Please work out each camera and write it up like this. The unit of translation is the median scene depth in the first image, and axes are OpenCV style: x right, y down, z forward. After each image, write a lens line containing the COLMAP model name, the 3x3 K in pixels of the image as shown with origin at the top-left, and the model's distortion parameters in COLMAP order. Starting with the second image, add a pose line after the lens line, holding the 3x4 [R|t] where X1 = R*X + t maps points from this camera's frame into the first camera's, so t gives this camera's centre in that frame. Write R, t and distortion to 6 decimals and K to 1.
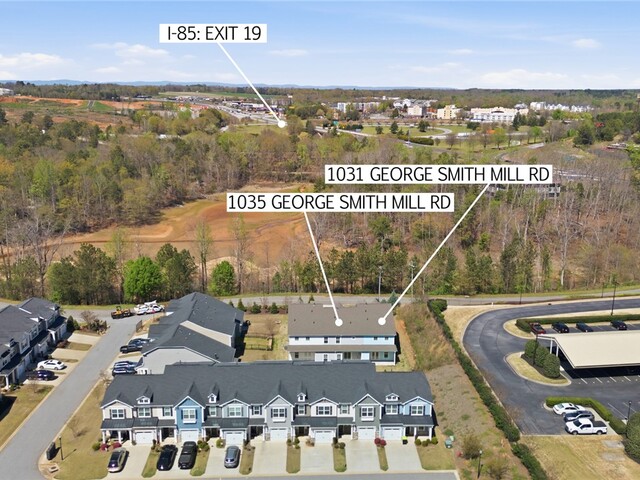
lens RADIAL K [[606.6, 0, 307.0], [0, 606.6, 241.4], [0, 0, 1]] dist [0.118261, -0.196364]
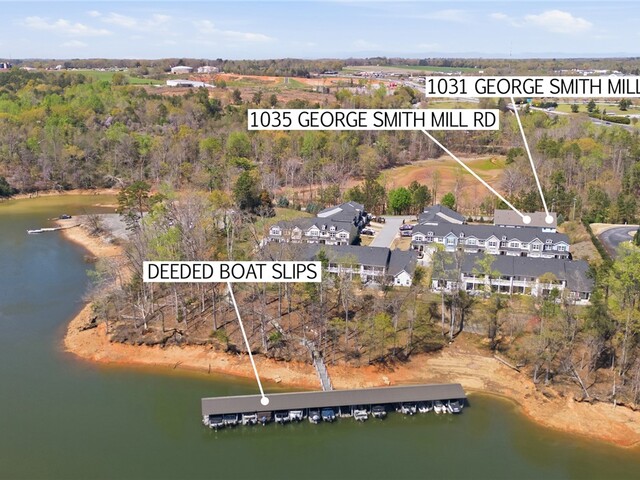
lens RADIAL K [[606.6, 0, 307.0], [0, 606.6, 241.4], [0, 0, 1]] dist [0.118261, -0.196364]
pose [[0.957988, 0.074063, -0.277079, -0.011864], [-0.063534, 0.996882, 0.046802, 0.032811], [0.279682, -0.027232, 0.959707, -0.202496]]
